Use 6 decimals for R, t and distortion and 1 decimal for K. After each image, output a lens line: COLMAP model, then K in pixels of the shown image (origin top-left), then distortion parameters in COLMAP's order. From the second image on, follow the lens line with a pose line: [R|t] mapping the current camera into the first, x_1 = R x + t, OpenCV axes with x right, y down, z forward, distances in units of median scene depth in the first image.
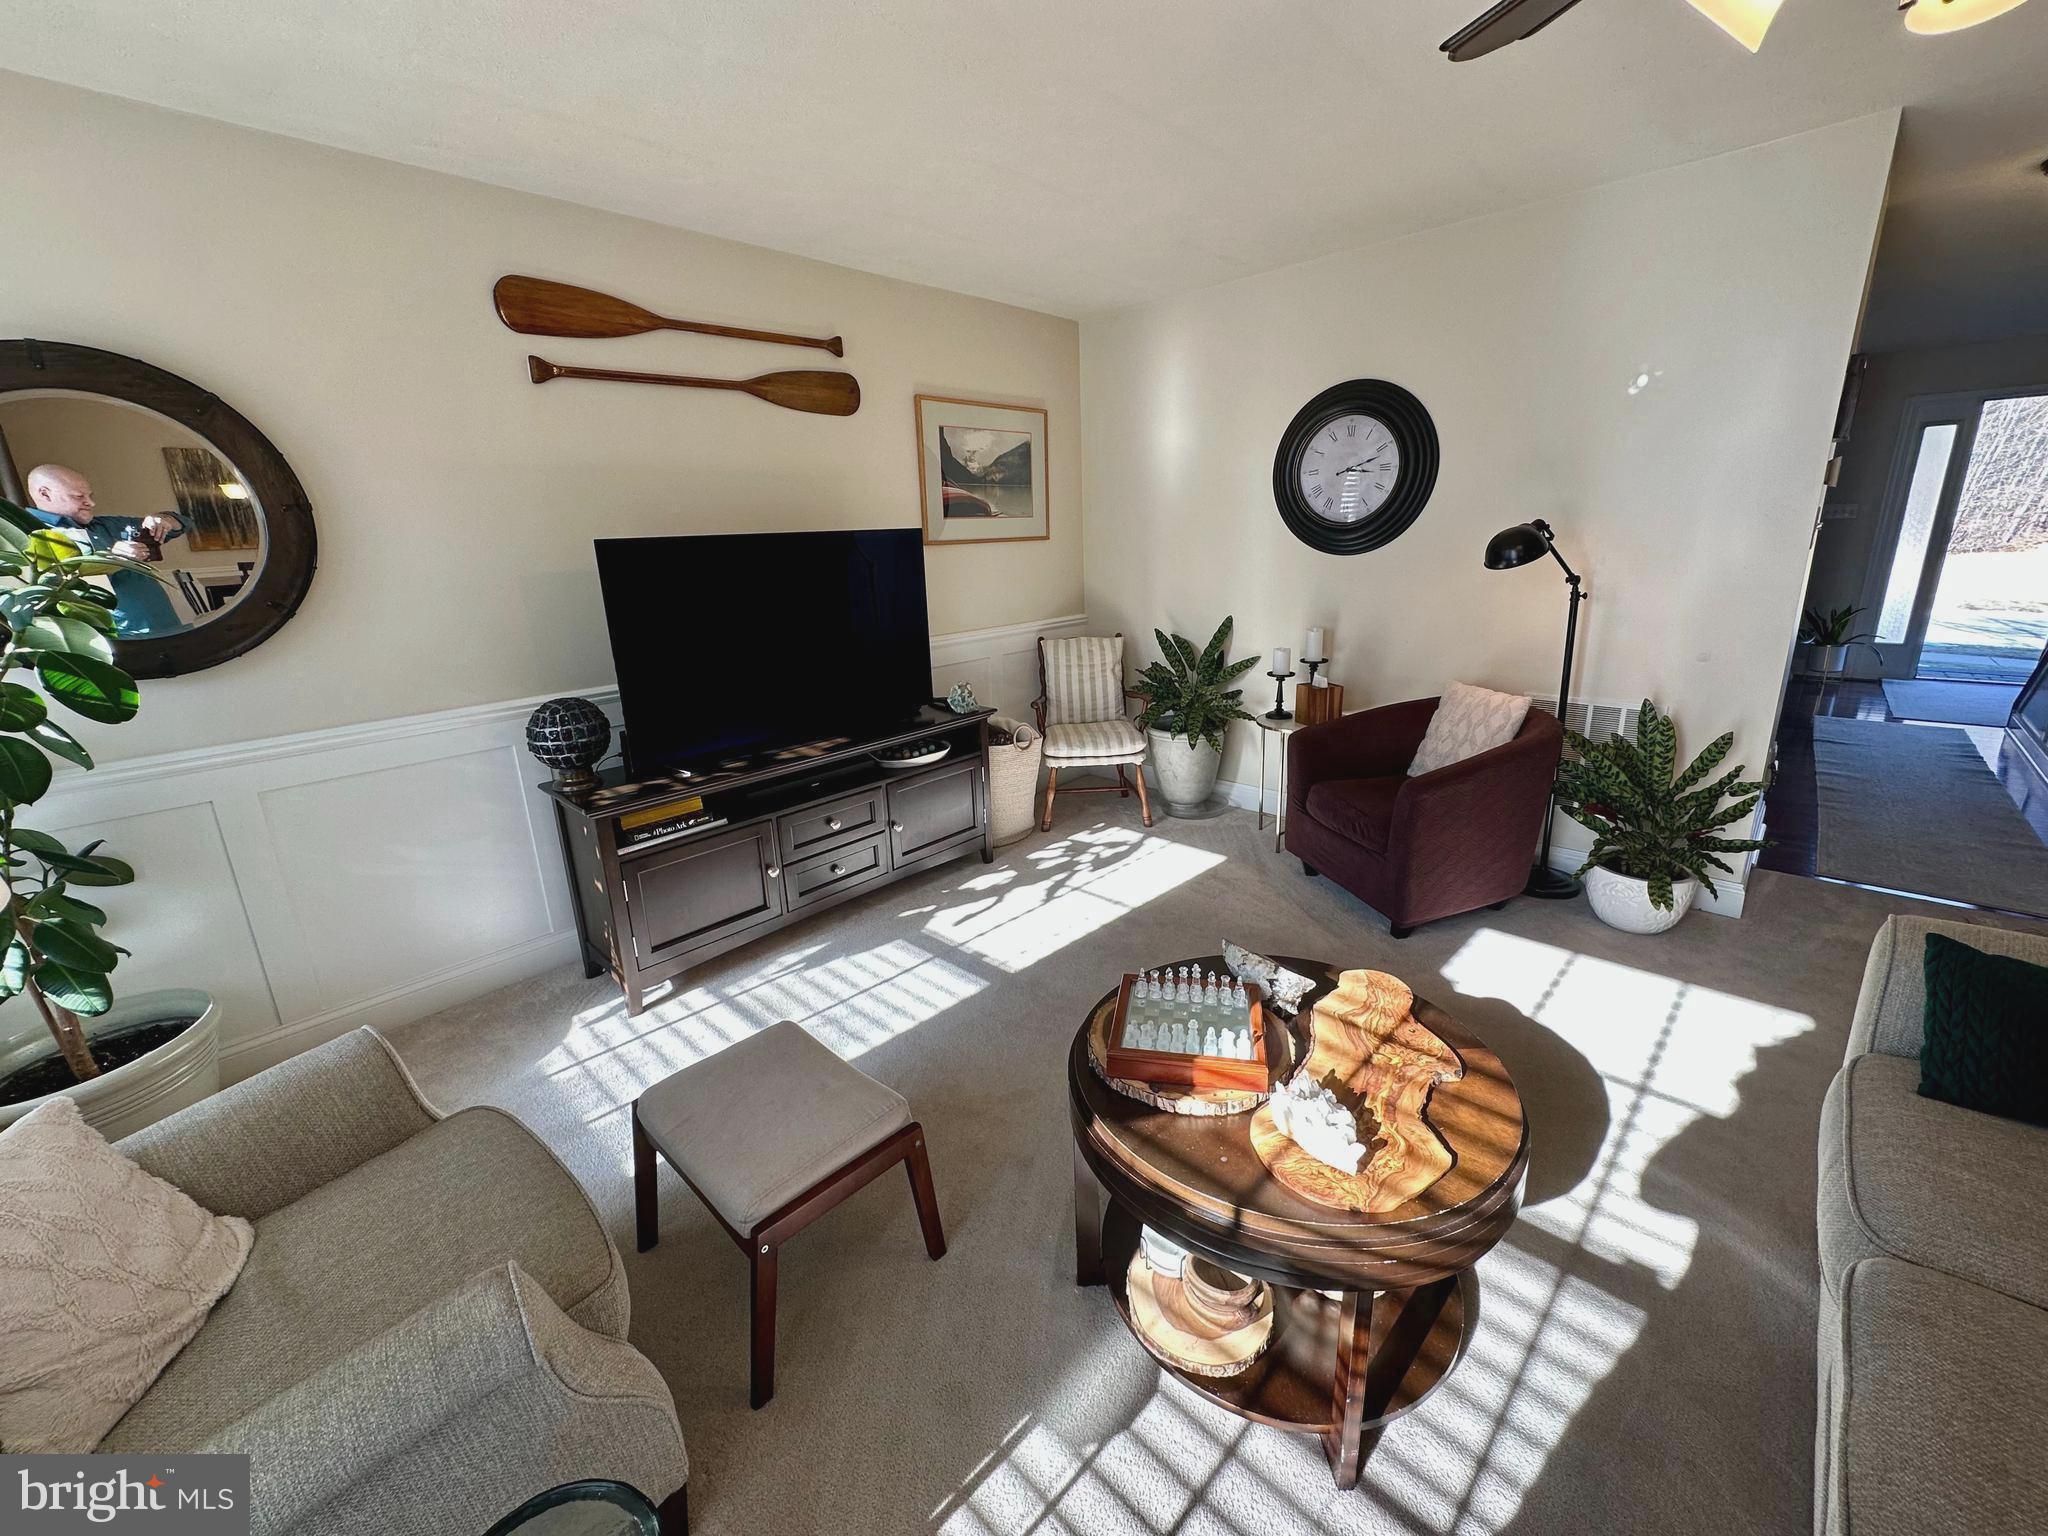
lens RADIAL K [[815.3, 0, 1024.8], [0, 815.3, 753.3], [0, 0, 1]] dist [-0.007857, 0.002524]
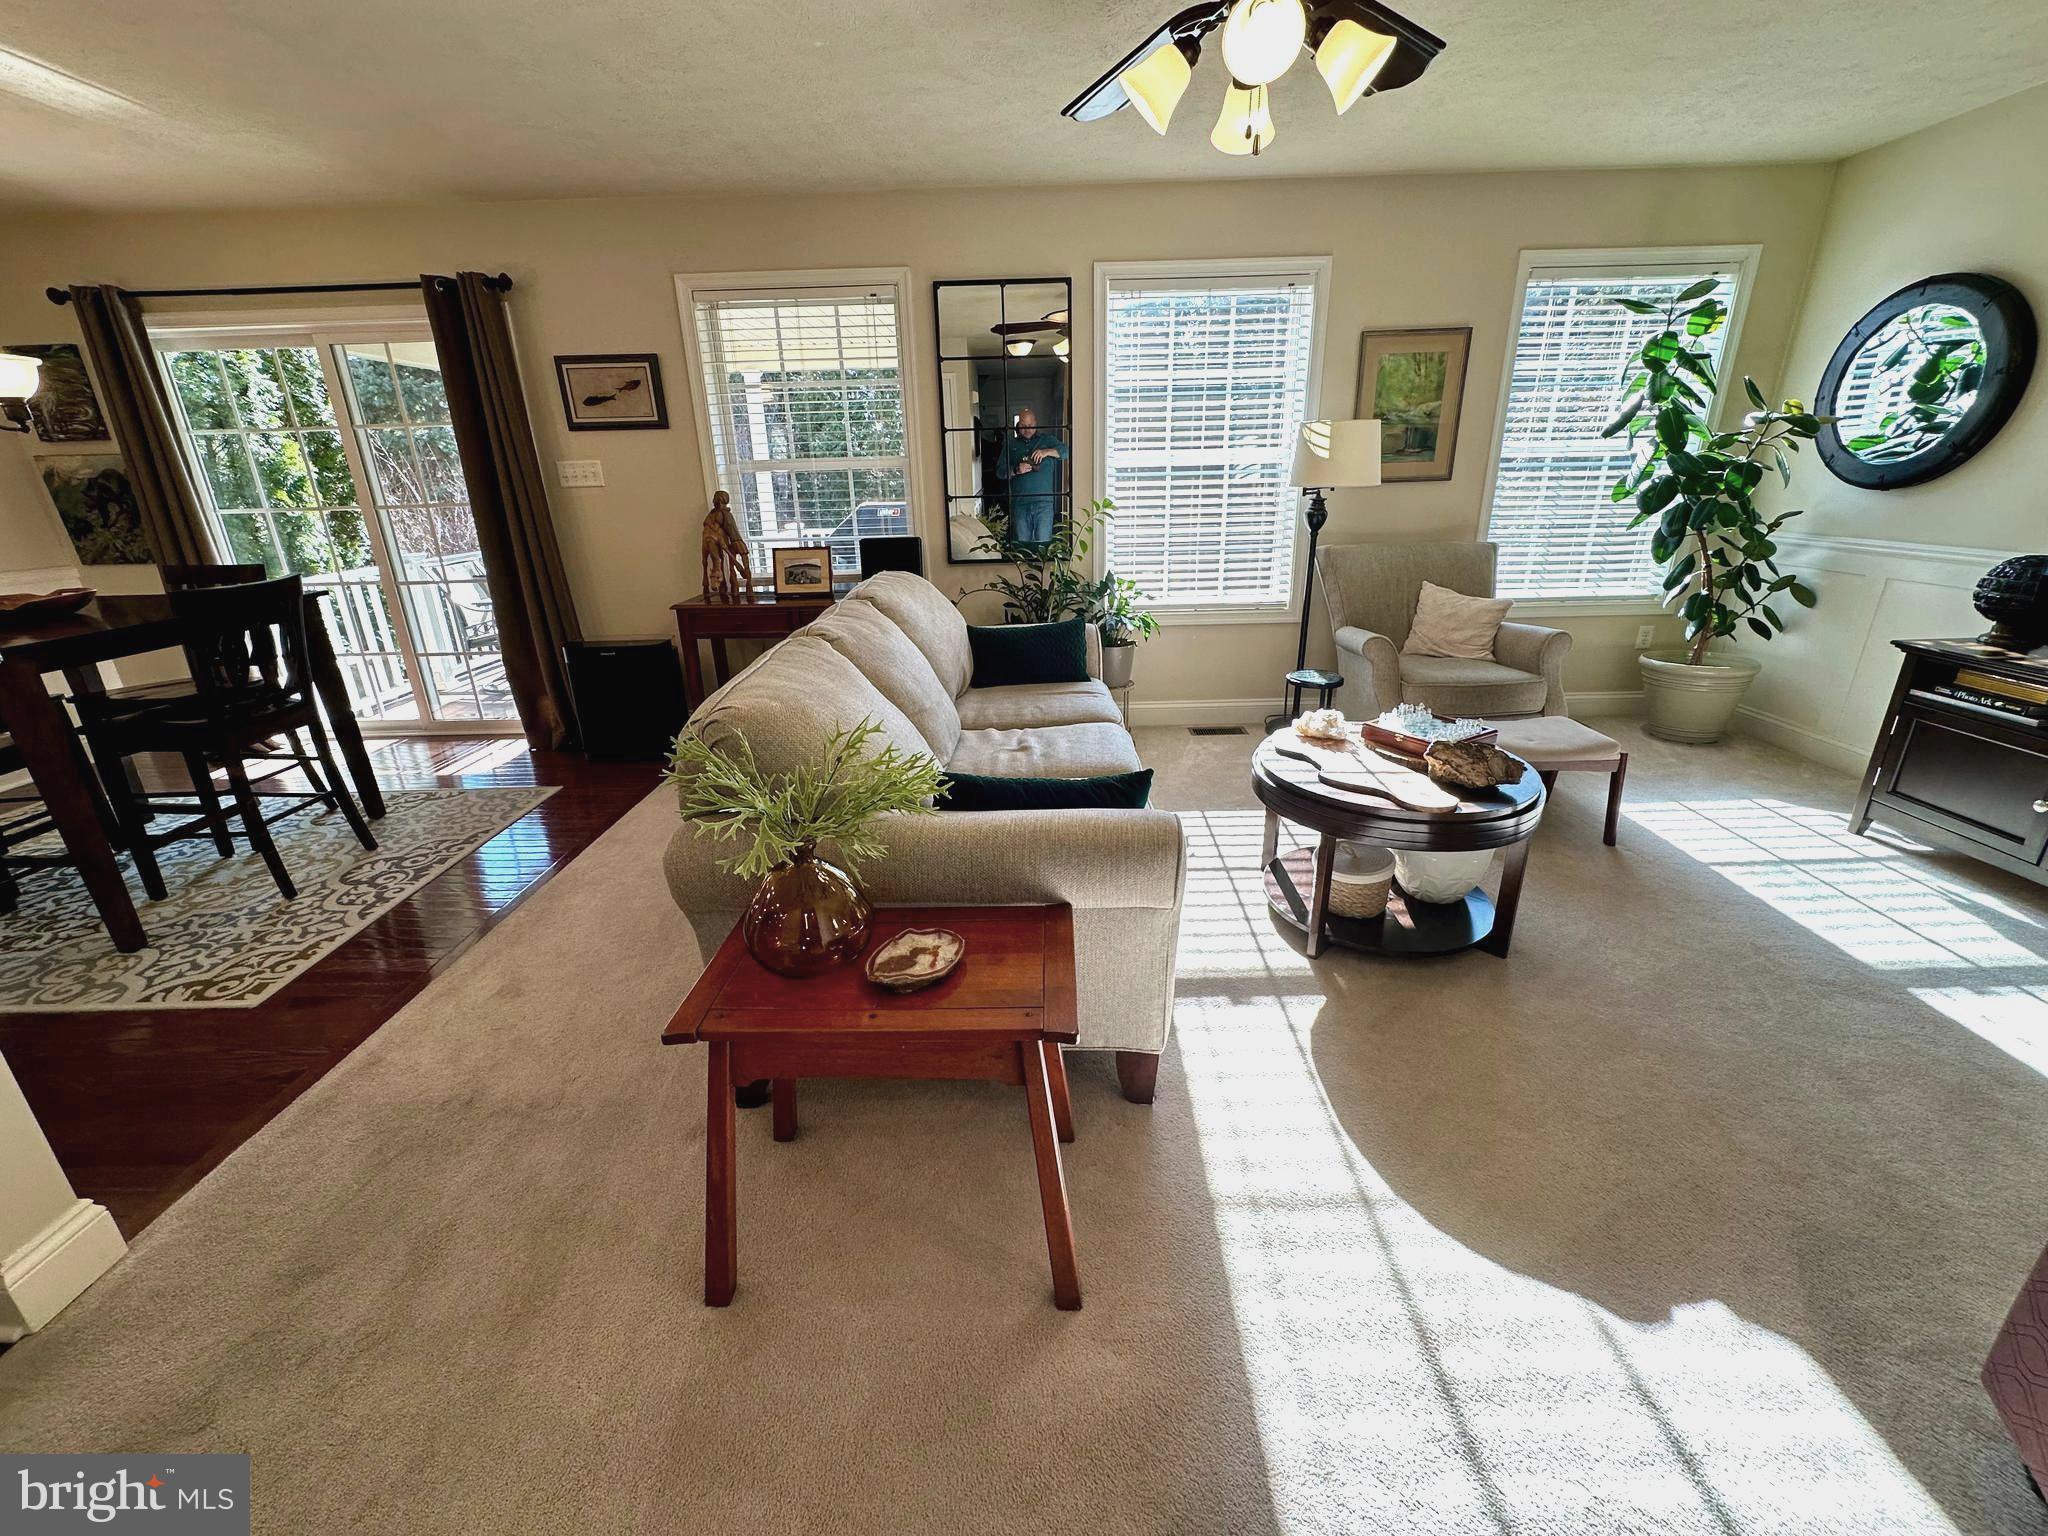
lens RADIAL K [[816.4, 0, 1028.0], [0, 816.4, 756.4], [0, 0, 1]] dist [-0.004262, -0.000027]
pose [[-0.727725, 0.280524, -0.625877, 0.890715], [-0.132257, 0.838011, 0.529382, -0.187051], [0.672996, 0.468021, -0.572741, 0.686658]]
